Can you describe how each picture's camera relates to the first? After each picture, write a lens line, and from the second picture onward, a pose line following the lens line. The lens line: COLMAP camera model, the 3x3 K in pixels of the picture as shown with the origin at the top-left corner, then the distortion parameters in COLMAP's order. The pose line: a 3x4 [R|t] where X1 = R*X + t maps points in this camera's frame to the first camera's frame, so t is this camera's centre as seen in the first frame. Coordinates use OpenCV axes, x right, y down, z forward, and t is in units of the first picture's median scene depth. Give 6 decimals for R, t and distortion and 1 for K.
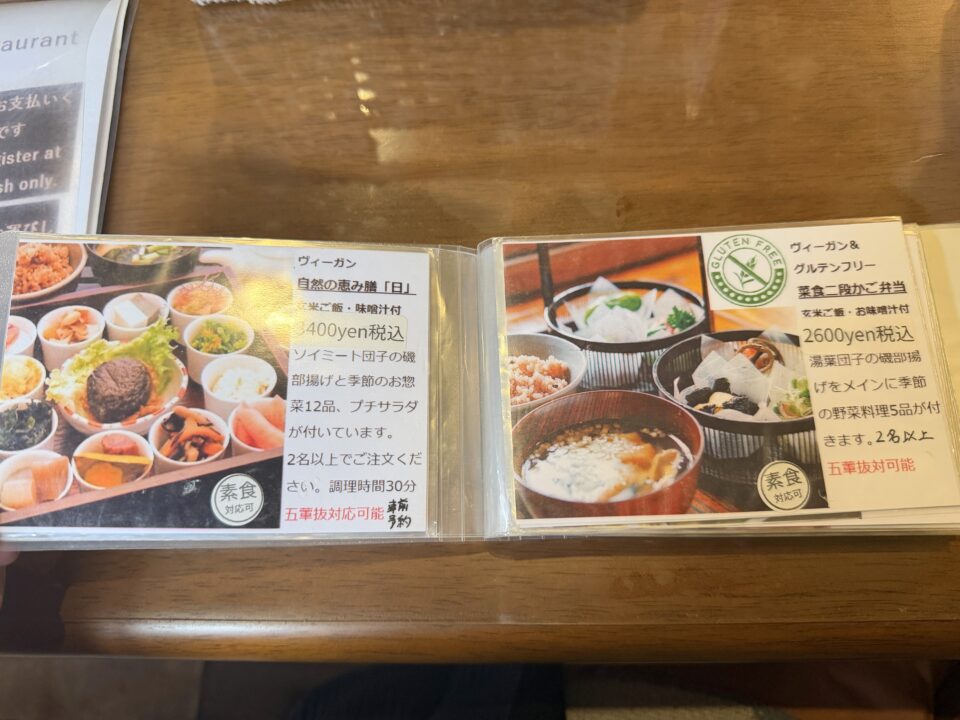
lens RADIAL K [[676.8, 0, 480.0], [0, 676.8, 360.0], [0, 0, 1]] dist [-0.019826, -0.010931]
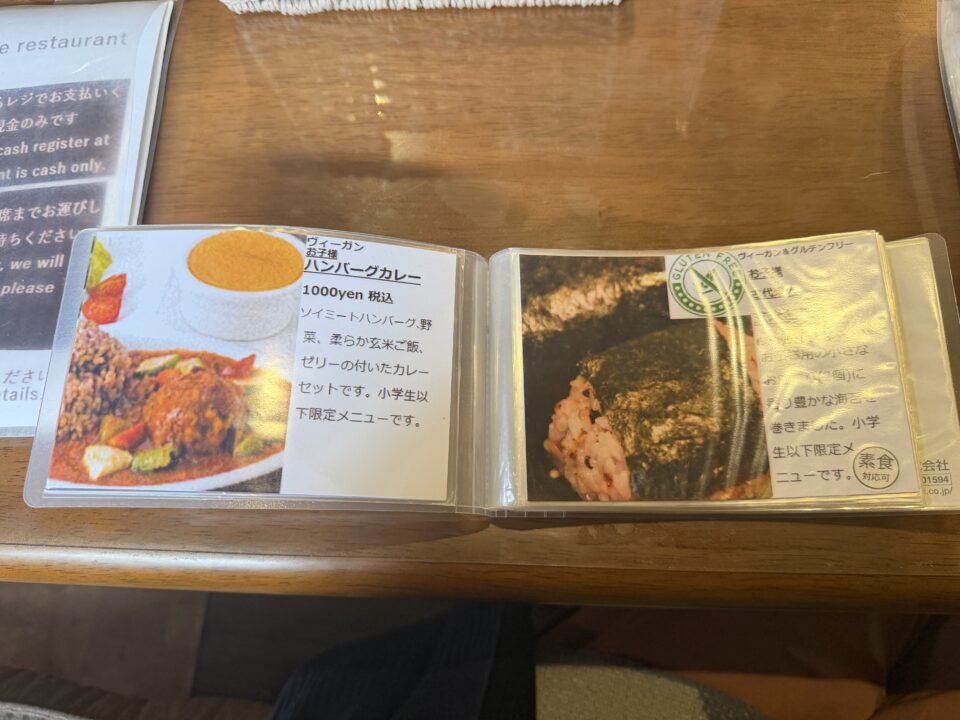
lens RADIAL K [[682.4, 0, 477.5], [0, 682.4, 358.5], [0, 0, 1]] dist [-0.005039, -0.028025]
pose [[0.999161, 0.040552, -0.005817, 0.013632], [-0.040601, 0.999139, -0.008574, 0.041861], [0.005464, 0.008803, 0.999946, -0.137137]]
